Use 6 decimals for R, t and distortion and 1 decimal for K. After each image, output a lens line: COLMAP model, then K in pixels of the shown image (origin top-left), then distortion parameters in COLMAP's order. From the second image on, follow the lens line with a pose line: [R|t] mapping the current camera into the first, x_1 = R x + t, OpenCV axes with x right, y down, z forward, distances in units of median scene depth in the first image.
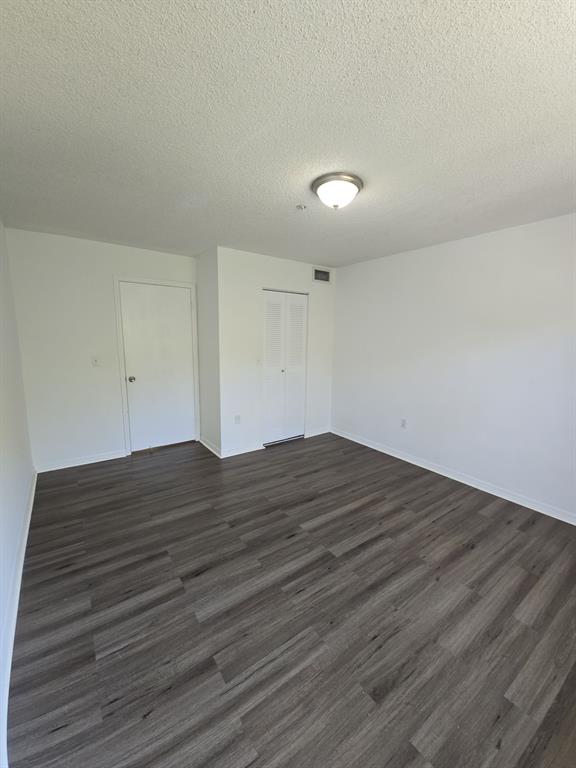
lens RADIAL K [[311.2, 0, 287.3], [0, 311.2, 385.0], [0, 0, 1]] dist [0.002770, -0.007189]
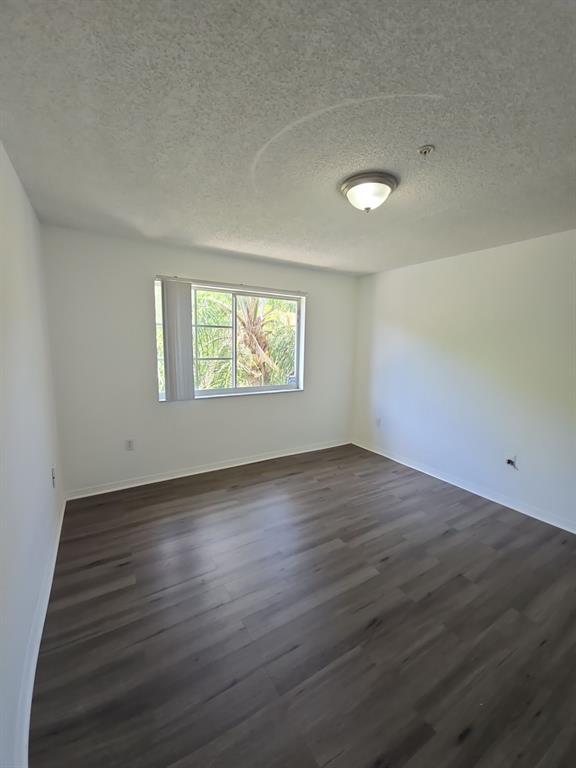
lens RADIAL K [[311.2, 0, 284.2], [0, 311.2, 386.3], [0, 0, 1]] dist [0.002770, -0.007189]
pose [[-0.996115, -0.042924, 0.076887, 0.291398], [-0.018405, 0.955351, 0.294901, -0.315292], [-0.086112, 0.292340, -0.952429, 1.924814]]
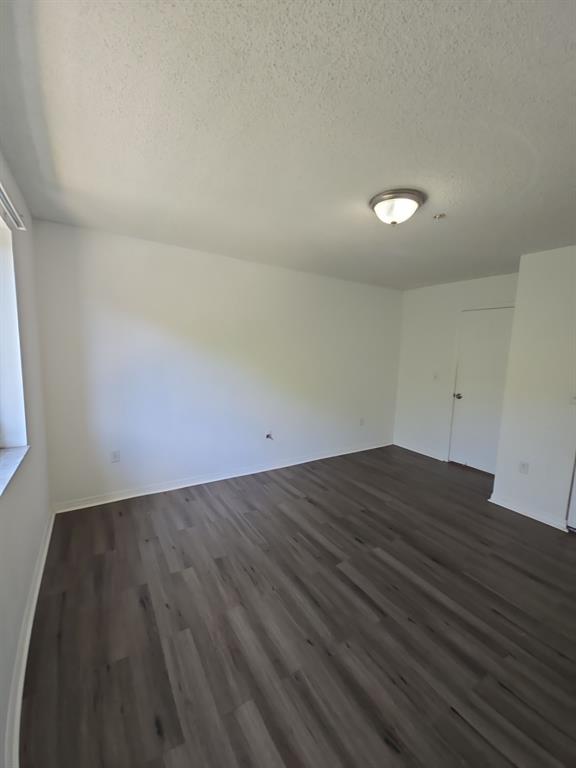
lens RADIAL K [[311.2, 0, 286.7], [0, 311.2, 385.2], [0, 0, 1]] dist [0.002770, -0.007189]
pose [[-0.066078, 0.102883, -0.992496, 1.121540], [-0.188282, 0.975516, 0.113658, -0.118089], [0.979890, 0.194379, -0.045090, 0.759909]]
